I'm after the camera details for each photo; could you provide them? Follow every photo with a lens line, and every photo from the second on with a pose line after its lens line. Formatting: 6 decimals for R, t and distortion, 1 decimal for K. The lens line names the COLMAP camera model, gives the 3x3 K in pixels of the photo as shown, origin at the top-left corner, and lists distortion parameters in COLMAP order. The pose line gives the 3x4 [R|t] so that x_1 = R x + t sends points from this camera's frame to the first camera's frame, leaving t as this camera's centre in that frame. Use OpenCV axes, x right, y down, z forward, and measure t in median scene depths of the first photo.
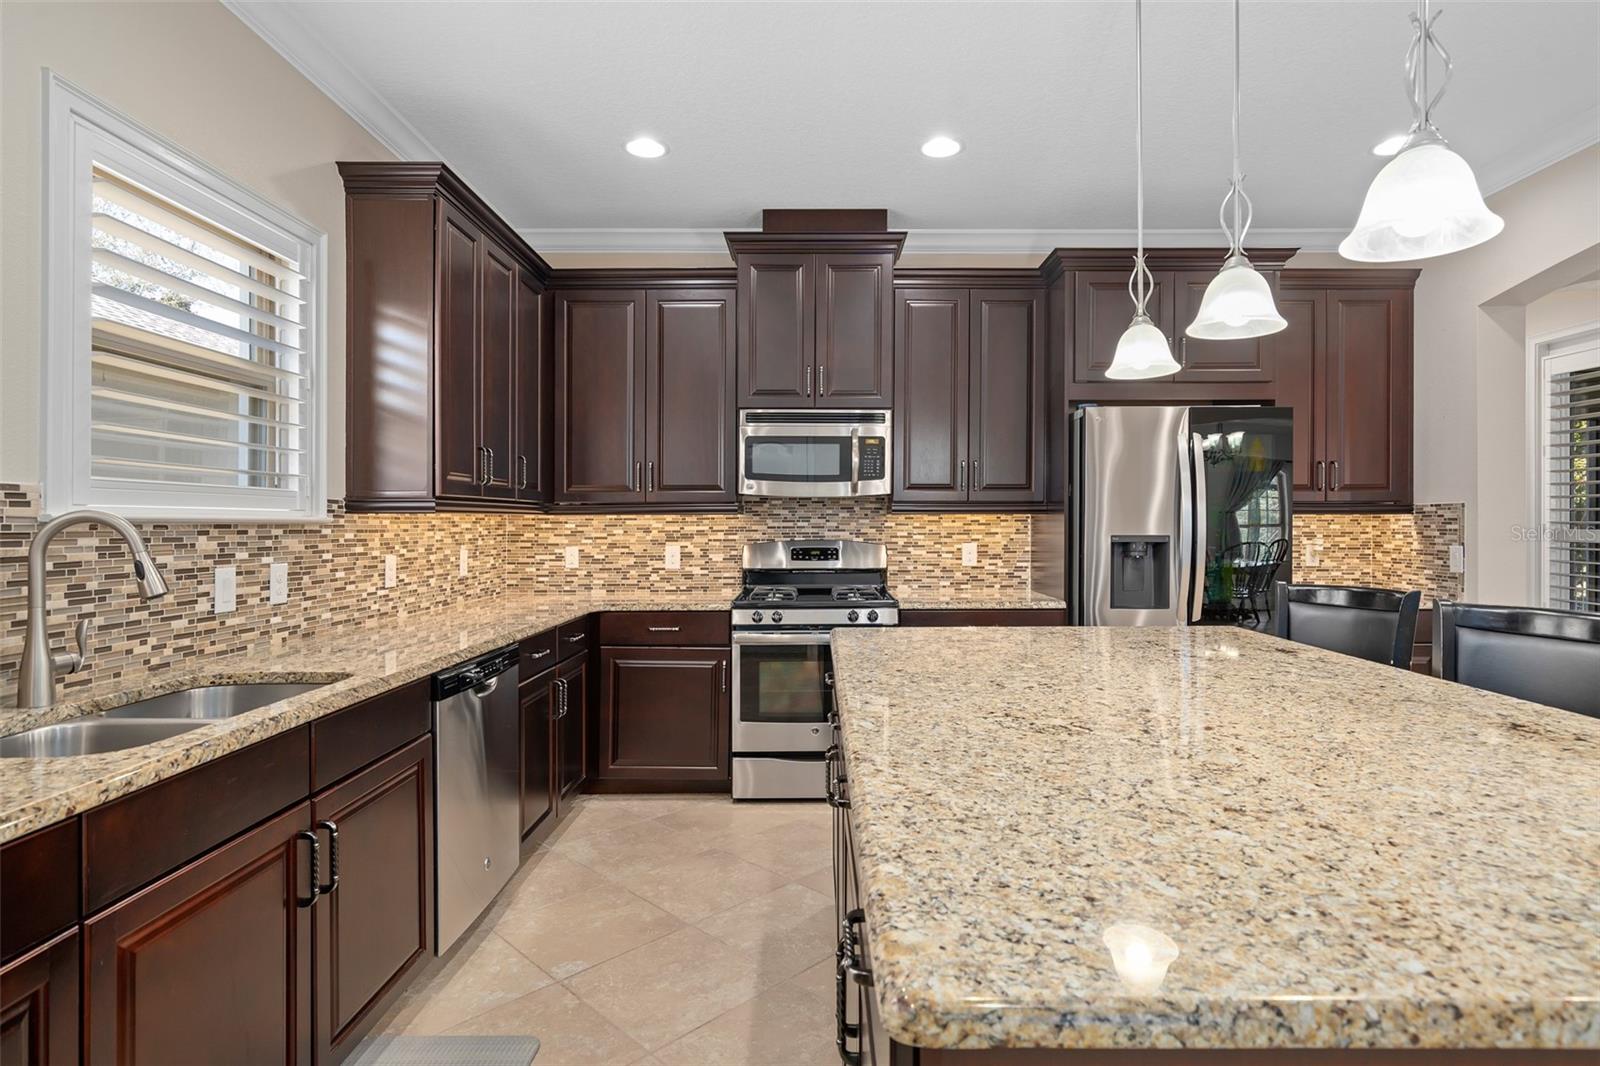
lens RADIAL K [[844.7, 0, 823.5], [0, 844.7, 522.8], [0, 0, 1]] dist [0.002410, 0.000558]
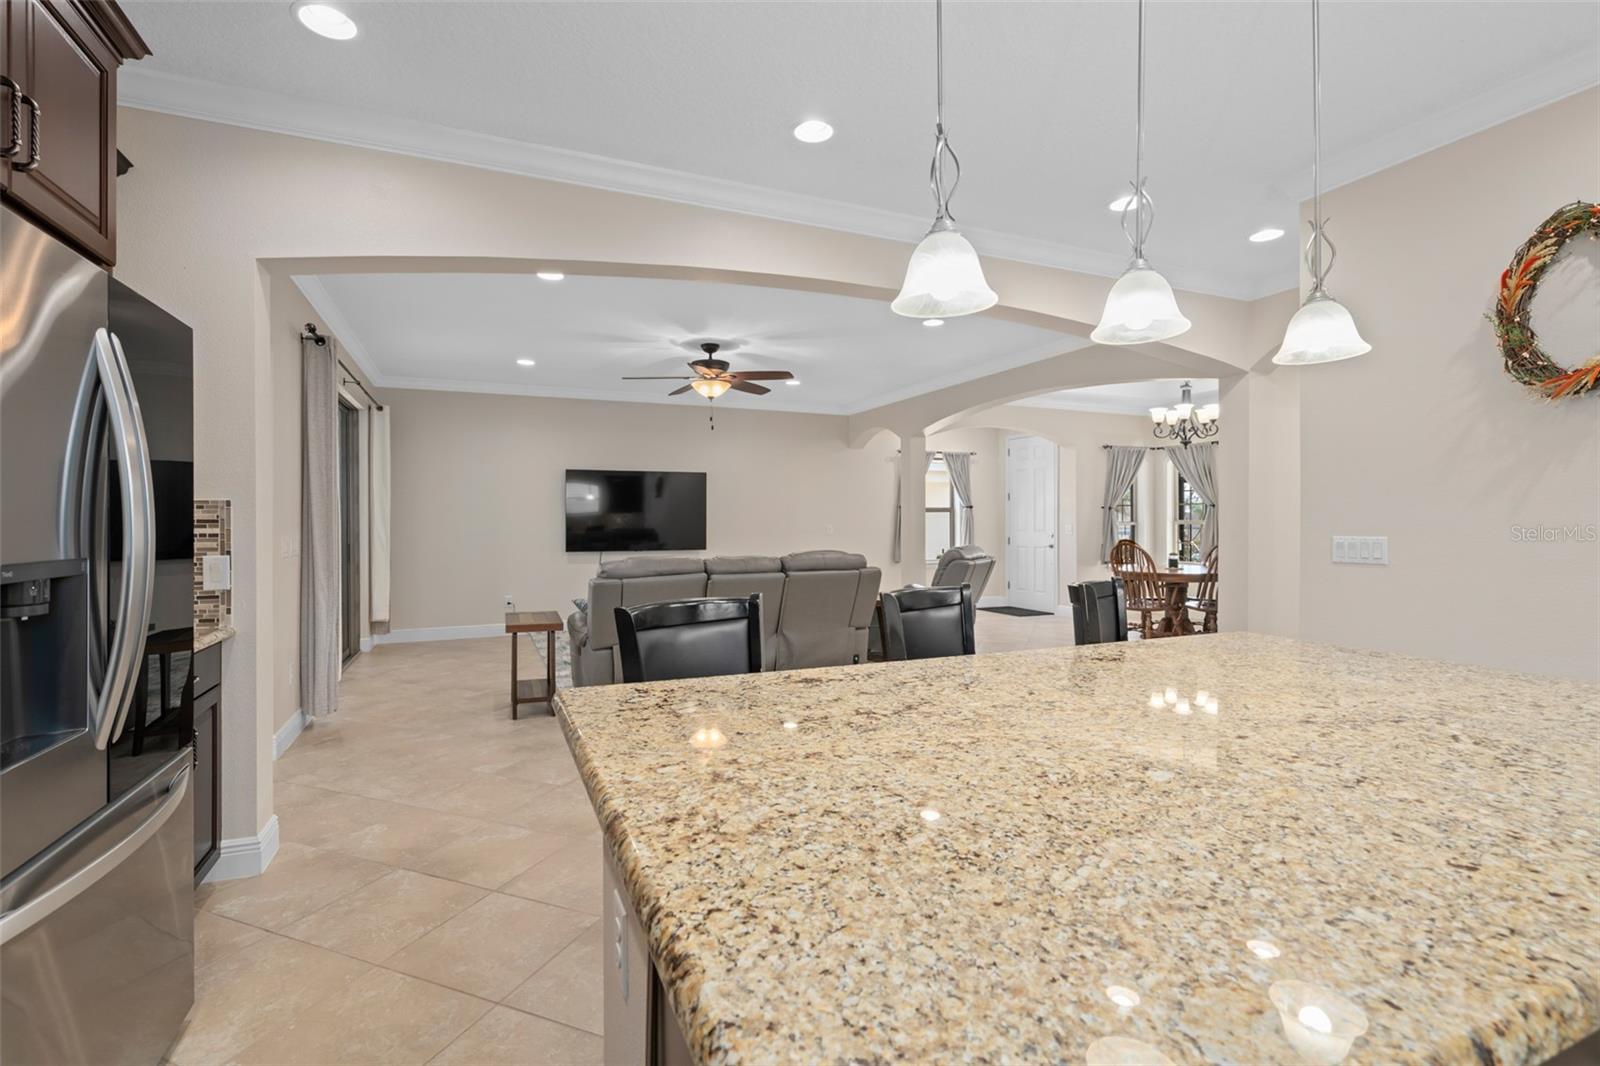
lens RADIAL K [[725.6, 0, 799.0], [0, 725.6, 521.1], [0, 0, 1]] dist [-0.000792, 0.000527]
pose [[-0.387552, 0.000081, 0.921848, -0.059791], [0.000283, 1.000000, 0.000031, -0.003673], [-0.921848, 0.000273, -0.387552, 0.707674]]
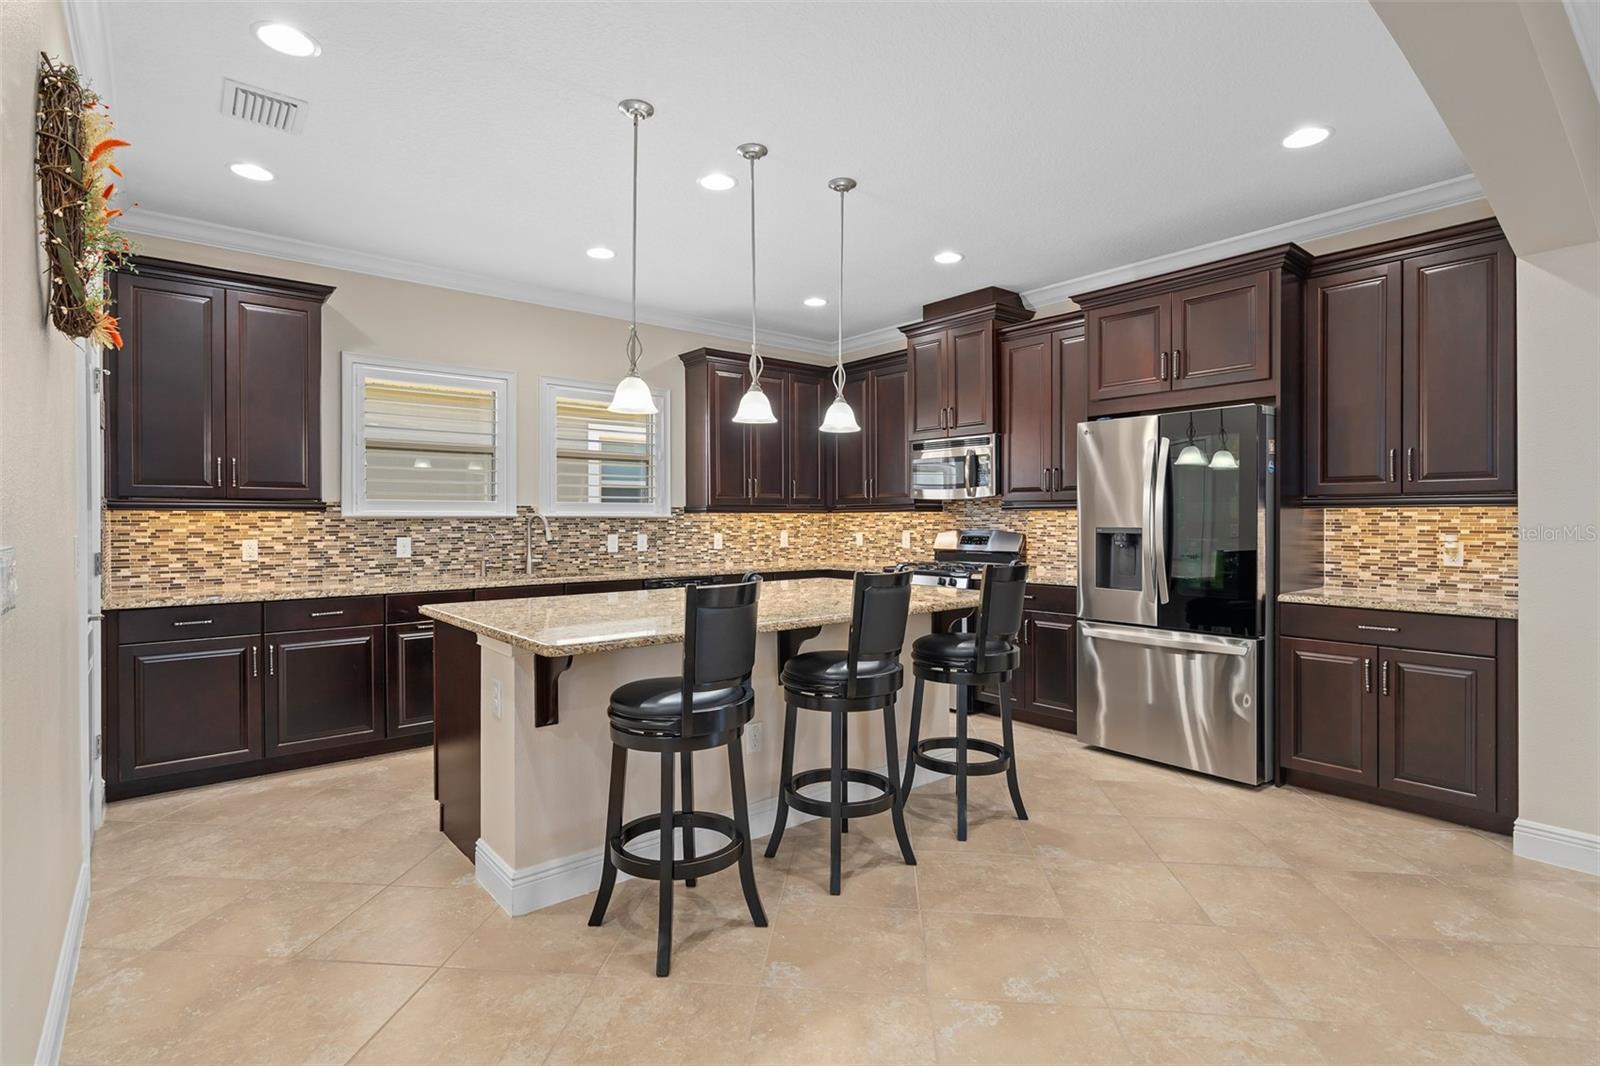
lens RADIAL K [[778.8, 0, 799.4], [0, 778.8, 521.9], [0, 0, 1]] dist [-0.012064, -0.000219]
pose [[0.625669, 0.002755, -0.780084, 0.824482], [0.000802, 0.999991, 0.004175, 0.001686], [0.780088, -0.003237, 0.625661, -0.023489]]
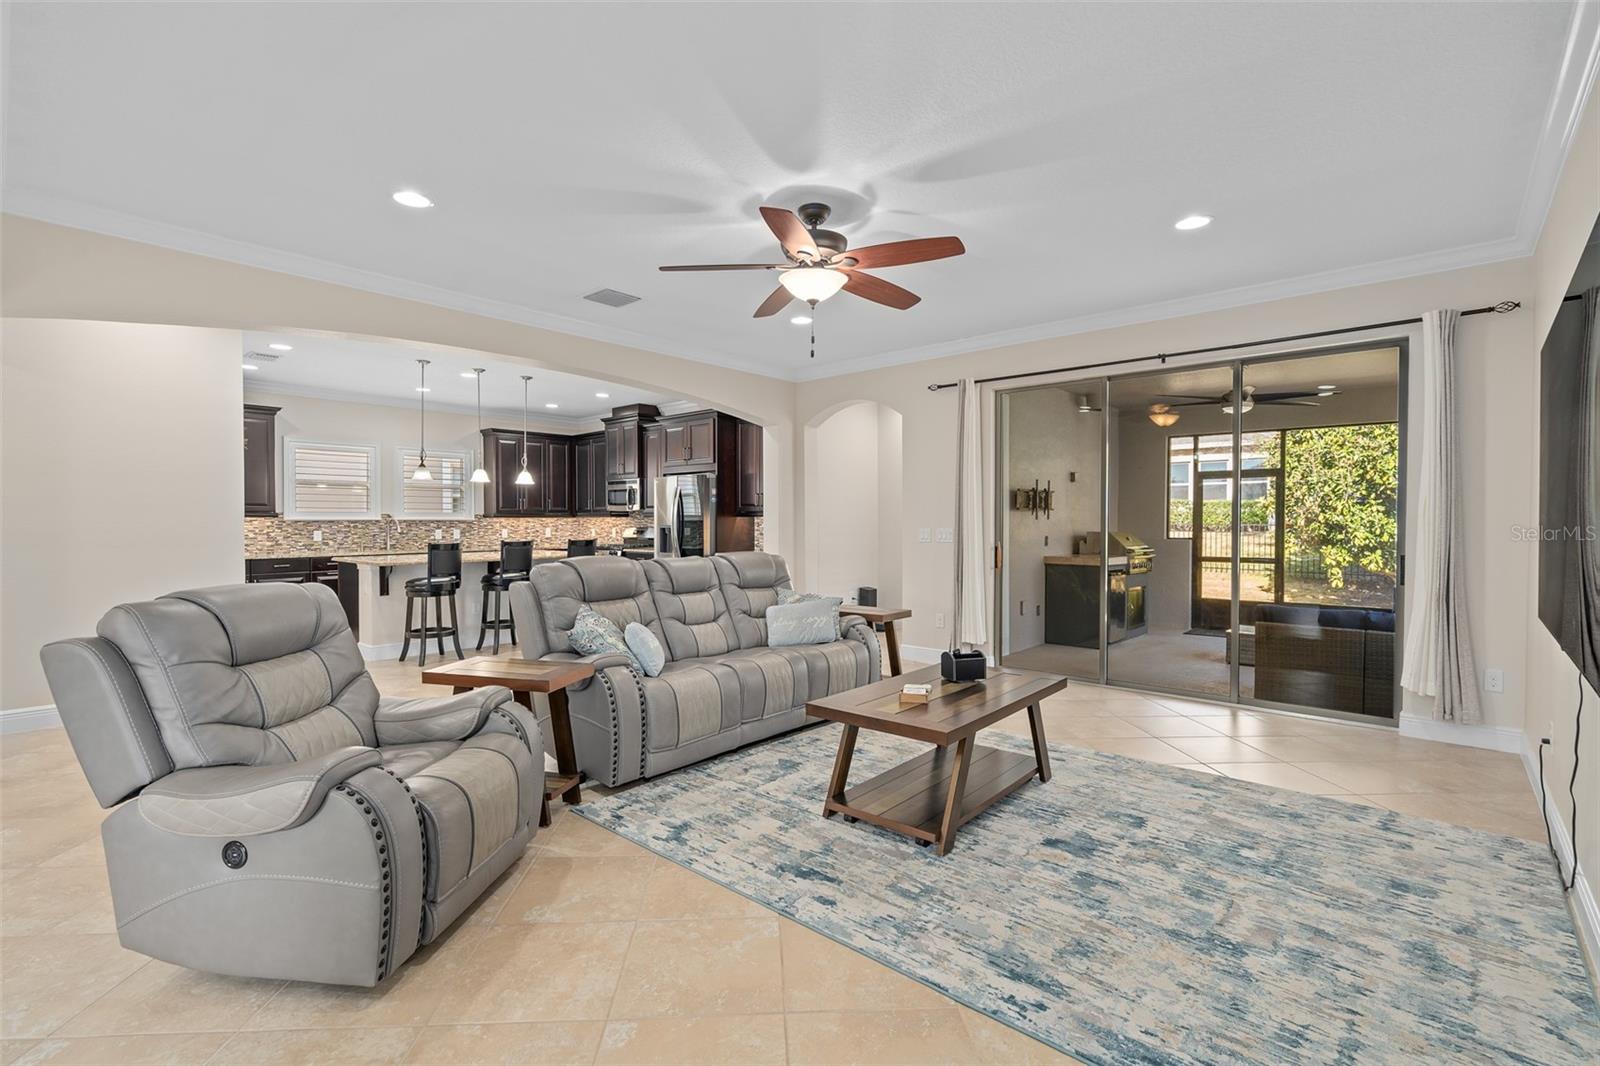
lens RADIAL K [[723.4, 0, 796.7], [0, 723.4, 530.3], [0, 0, 1]] dist [-0.000463, -0.000204]
pose [[0.733290, 0.009349, -0.679852, 1.937888], [-0.000090, 0.999907, 0.013652, -0.000290], [0.679916, -0.009950, 0.733222, -0.336058]]
